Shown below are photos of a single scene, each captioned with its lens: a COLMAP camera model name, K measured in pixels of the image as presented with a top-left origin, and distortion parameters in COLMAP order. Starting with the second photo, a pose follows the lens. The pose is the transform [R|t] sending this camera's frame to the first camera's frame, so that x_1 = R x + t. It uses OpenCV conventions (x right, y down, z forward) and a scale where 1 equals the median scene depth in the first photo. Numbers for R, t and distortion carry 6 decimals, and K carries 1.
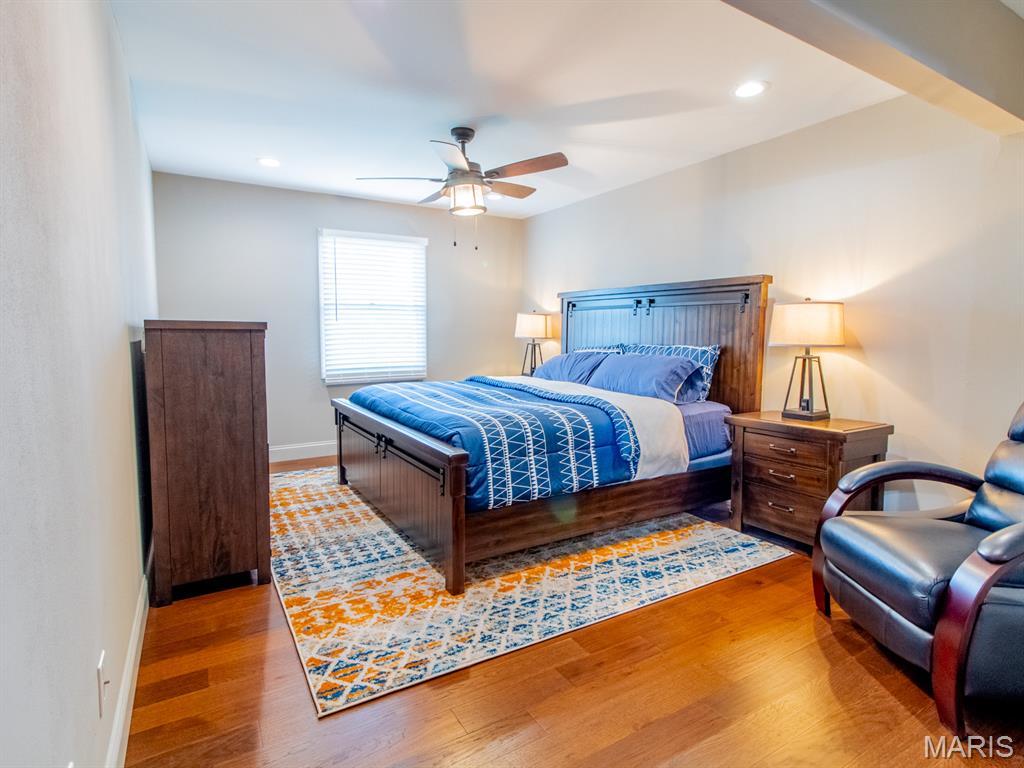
lens RADIAL K [[531.9, 0, 514.3], [0, 531.9, 373.8], [0, 0, 1]] dist [0.005200, 0.000874]
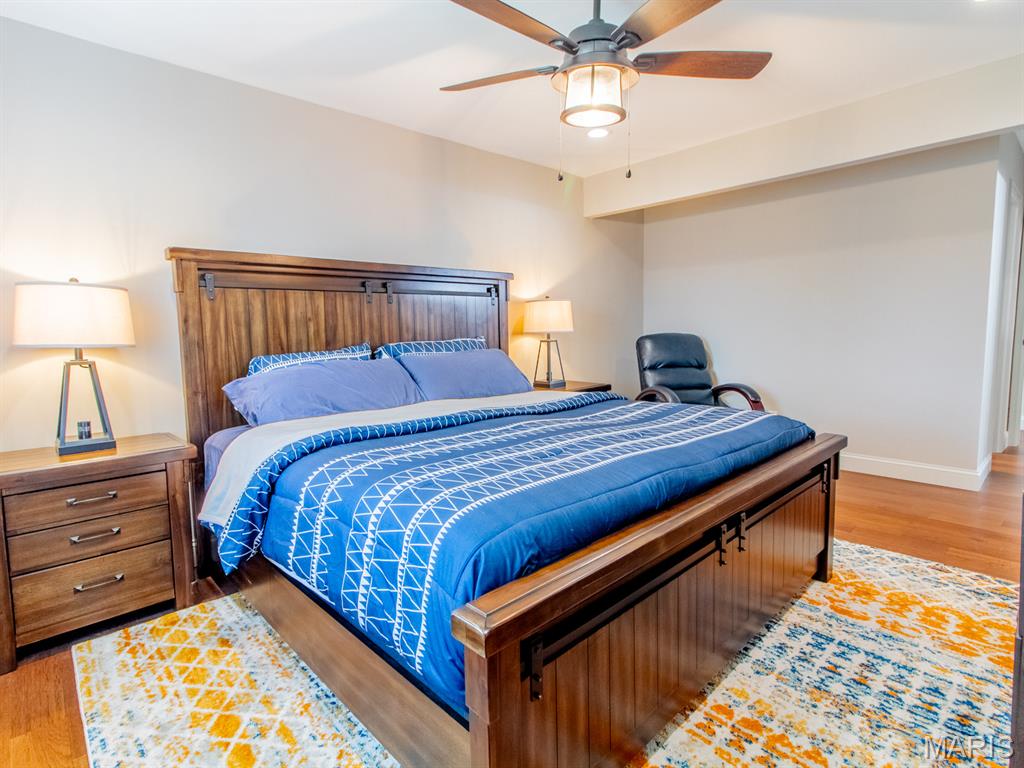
lens RADIAL K [[531.9, 0, 514.3], [0, 531.9, 373.8], [0, 0, 1]] dist [0.005200, 0.000874]
pose [[-0.207033, -0.084610, 0.974668, -0.806223], [0.098149, 0.989431, 0.106740, -0.112411], [-0.973398, 0.117761, -0.196540, 1.486414]]
